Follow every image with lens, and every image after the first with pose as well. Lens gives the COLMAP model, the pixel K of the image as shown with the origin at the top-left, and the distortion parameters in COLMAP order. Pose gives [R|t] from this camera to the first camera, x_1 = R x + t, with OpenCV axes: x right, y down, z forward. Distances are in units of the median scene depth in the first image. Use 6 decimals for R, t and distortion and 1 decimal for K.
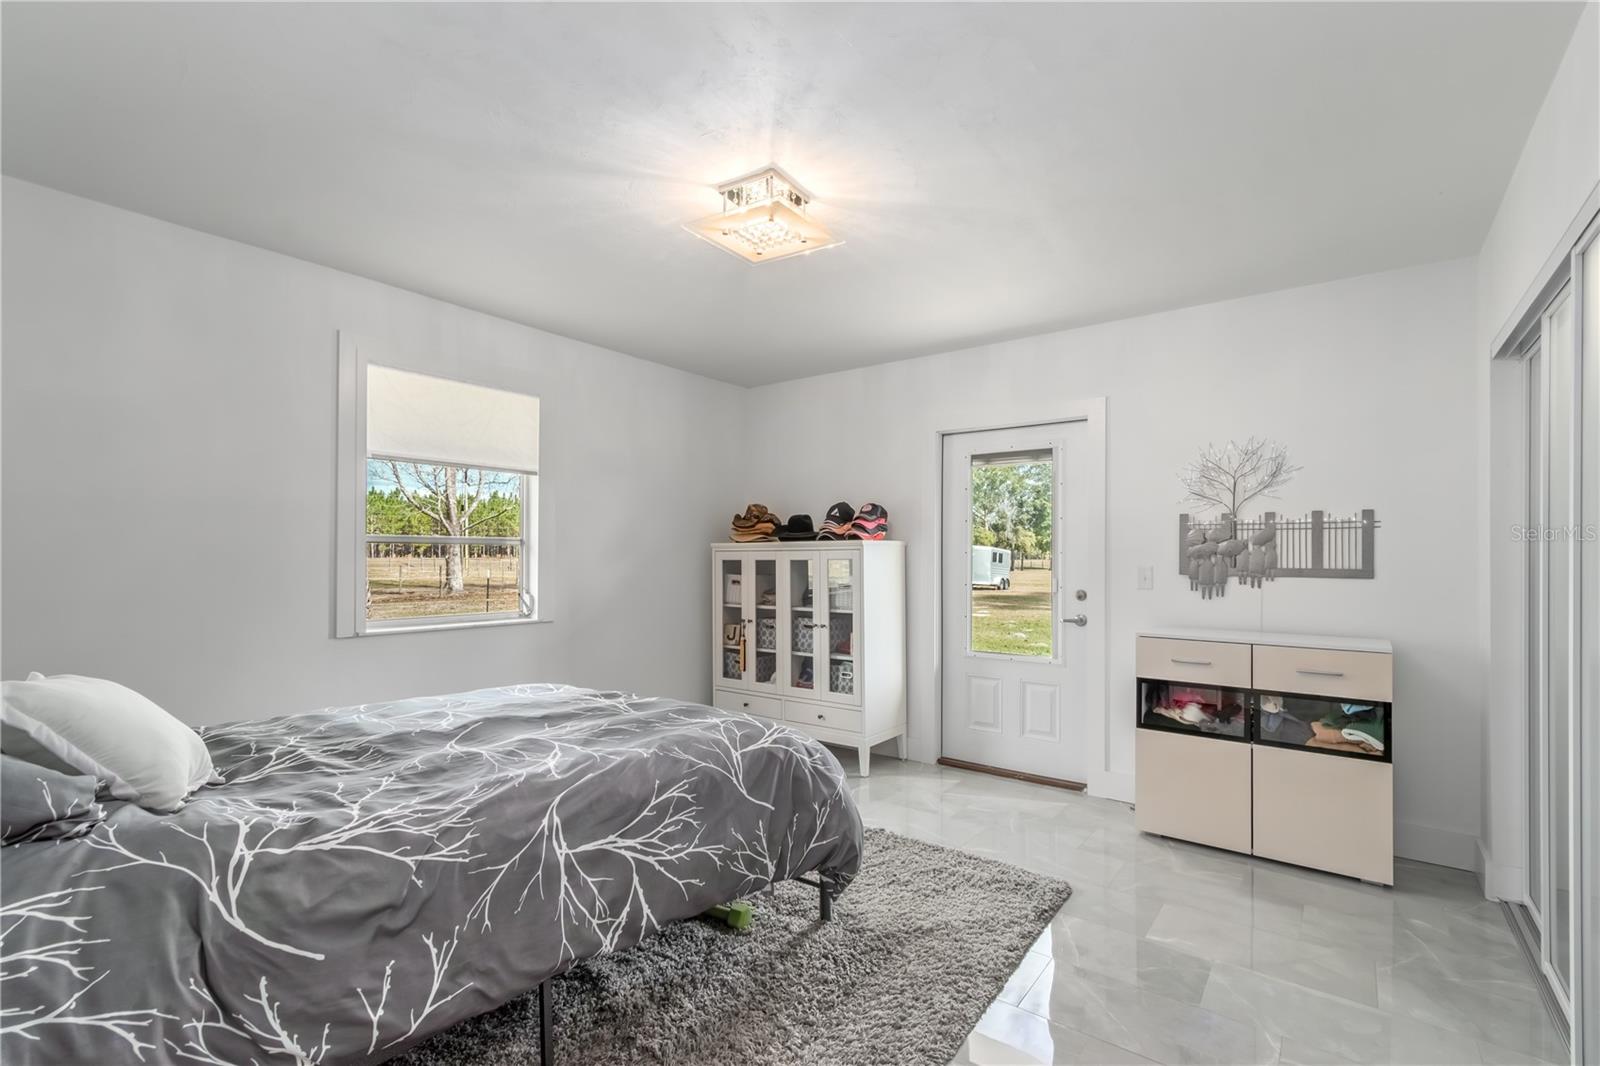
lens RADIAL K [[748.0, 0, 797.7], [0, 748.0, 545.9], [0, 0, 1]] dist [0.000961, 0.000116]
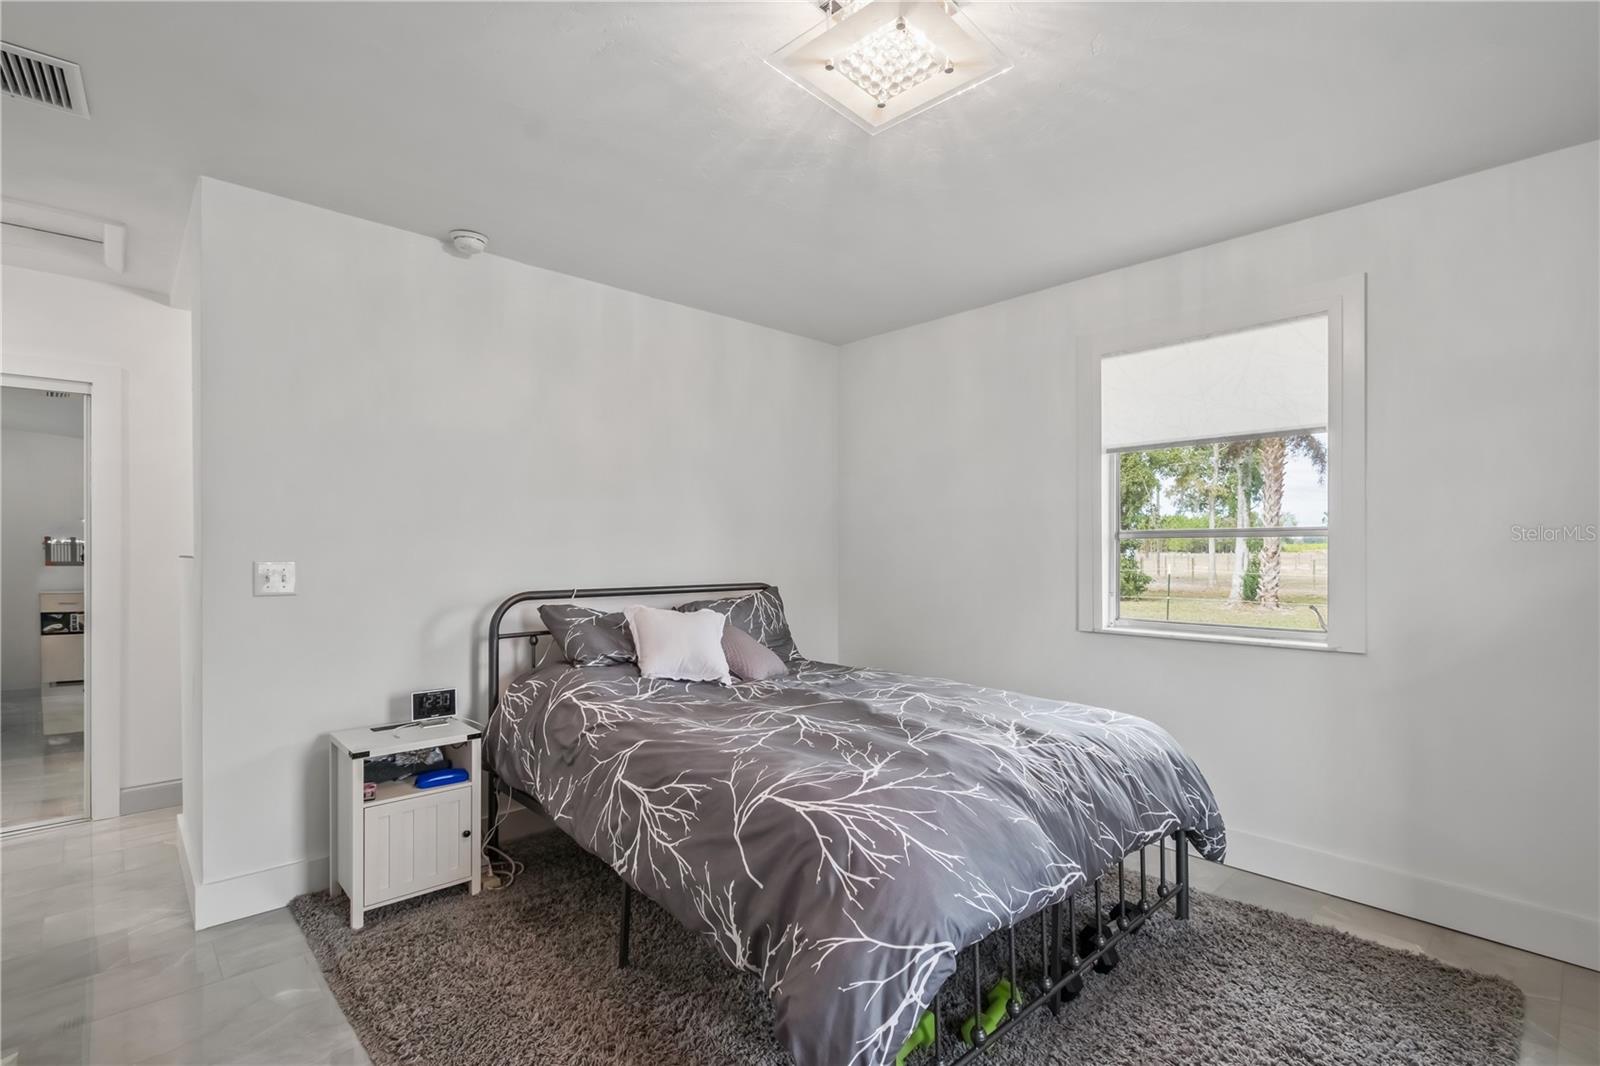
lens RADIAL K [[748.0, 0, 811.3], [0, 748.0, 541.1], [0, 0, 1]] dist [0.000961, 0.000116]
pose [[-0.170326, -0.016554, -0.985249, 0.759744], [0.013645, 0.999723, -0.019156, 0.020199], [0.985293, -0.016706, -0.170053, 1.273955]]
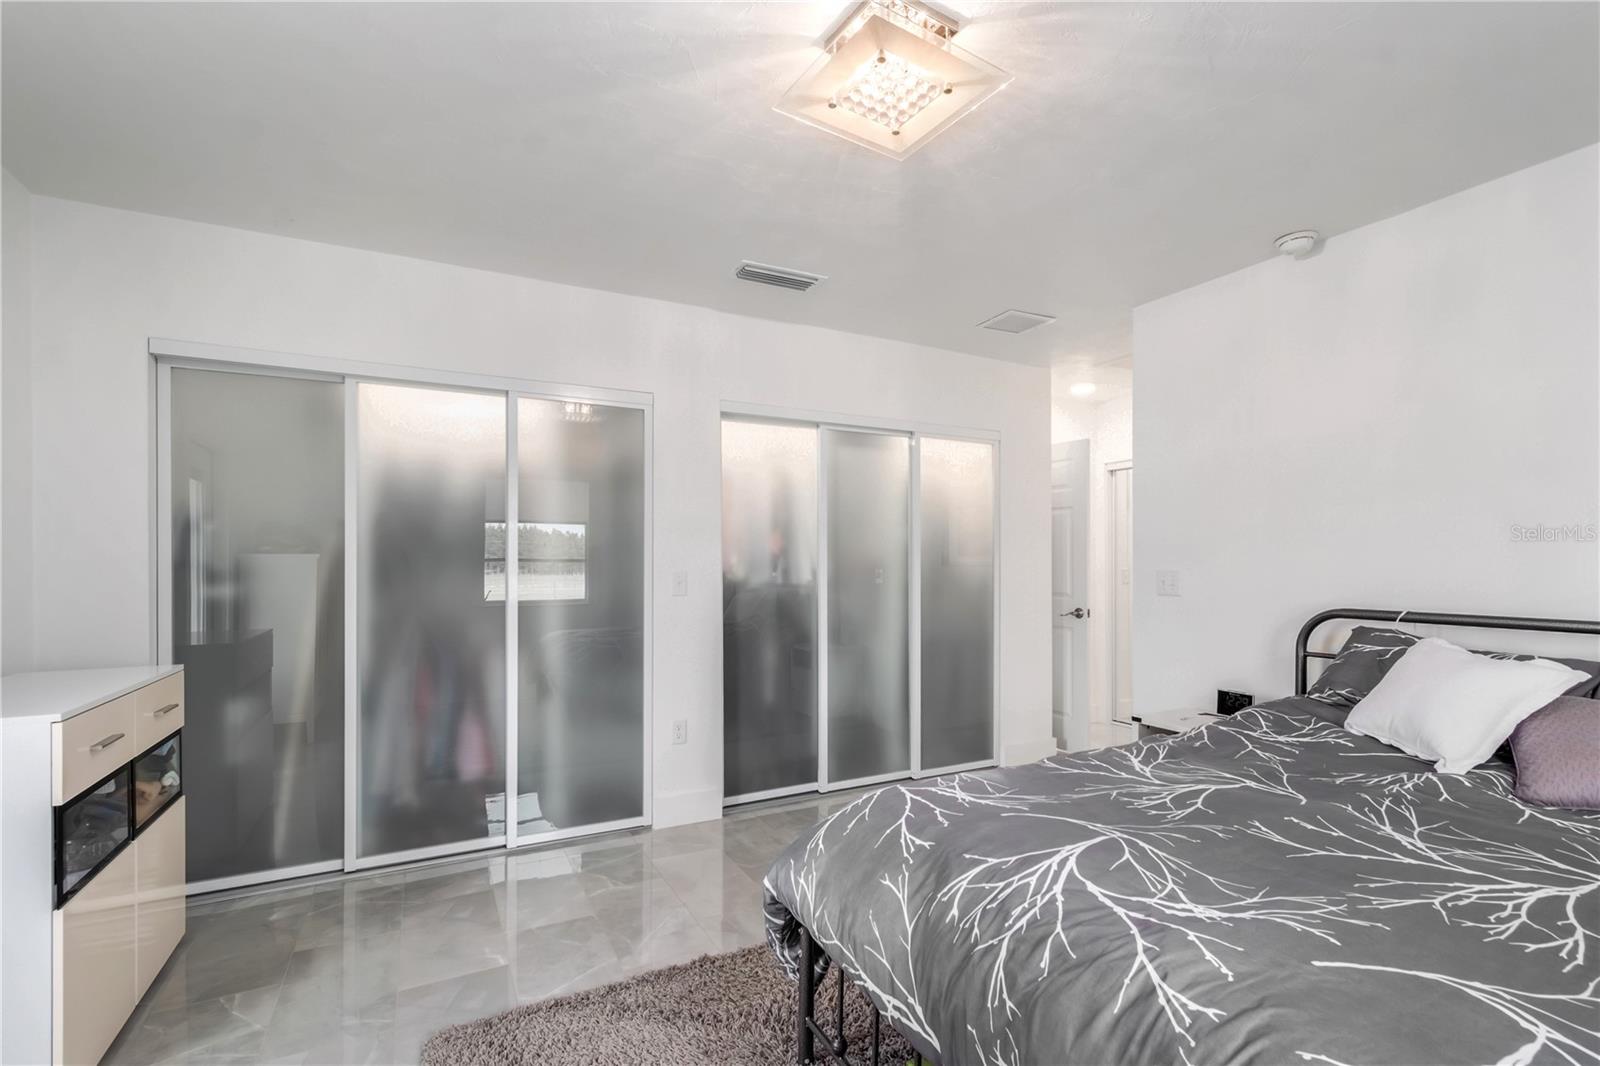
lens RADIAL K [[748.0, 0, 812.9], [0, 748.0, 548.8], [0, 0, 1]] dist [0.000961, 0.000116]
pose [[-0.900585, -0.002201, 0.434674, -0.350923], [-0.014100, 0.999609, -0.024152, 0.026101], [-0.434451, -0.027880, -0.900264, 2.019152]]
